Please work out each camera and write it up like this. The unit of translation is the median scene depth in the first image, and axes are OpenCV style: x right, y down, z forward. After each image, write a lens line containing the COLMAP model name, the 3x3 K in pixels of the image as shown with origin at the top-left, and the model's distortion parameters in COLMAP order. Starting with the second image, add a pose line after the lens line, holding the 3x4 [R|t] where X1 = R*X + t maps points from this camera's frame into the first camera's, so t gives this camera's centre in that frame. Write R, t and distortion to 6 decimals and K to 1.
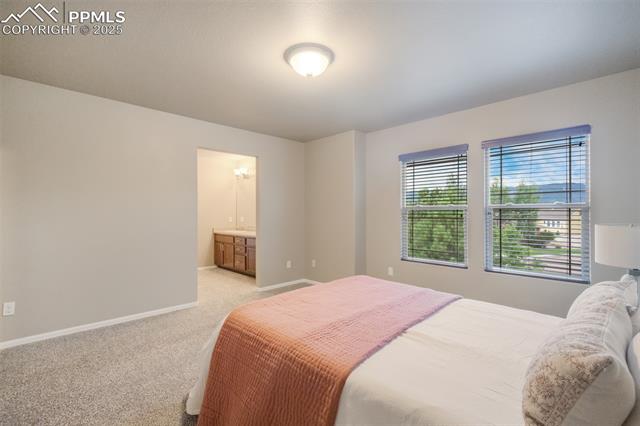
lens RADIAL K [[276.8, 0, 320.0], [0, 276.8, 213.0], [0, 0, 1]] dist [0.000568, 0.000081]
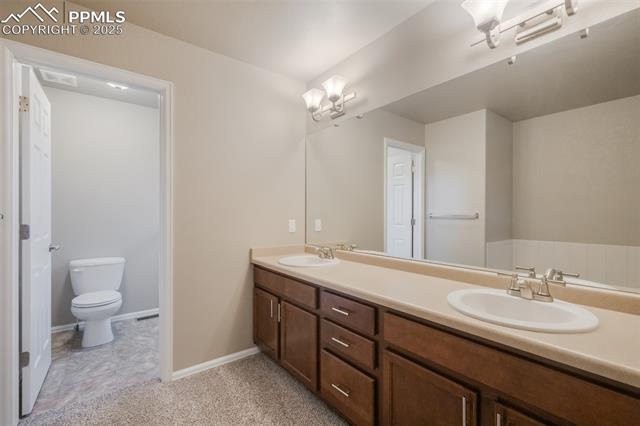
lens RADIAL K [[276.8, 0, 320.0], [0, 276.8, 213.0], [0, 0, 1]] dist [0.000568, 0.000081]
pose [[0.991573, 0.000082, -0.129550, -0.245587], [0.000281, 0.999996, 0.002778, 0.003924], [0.129549, -0.002791, 0.991569, 0.643504]]
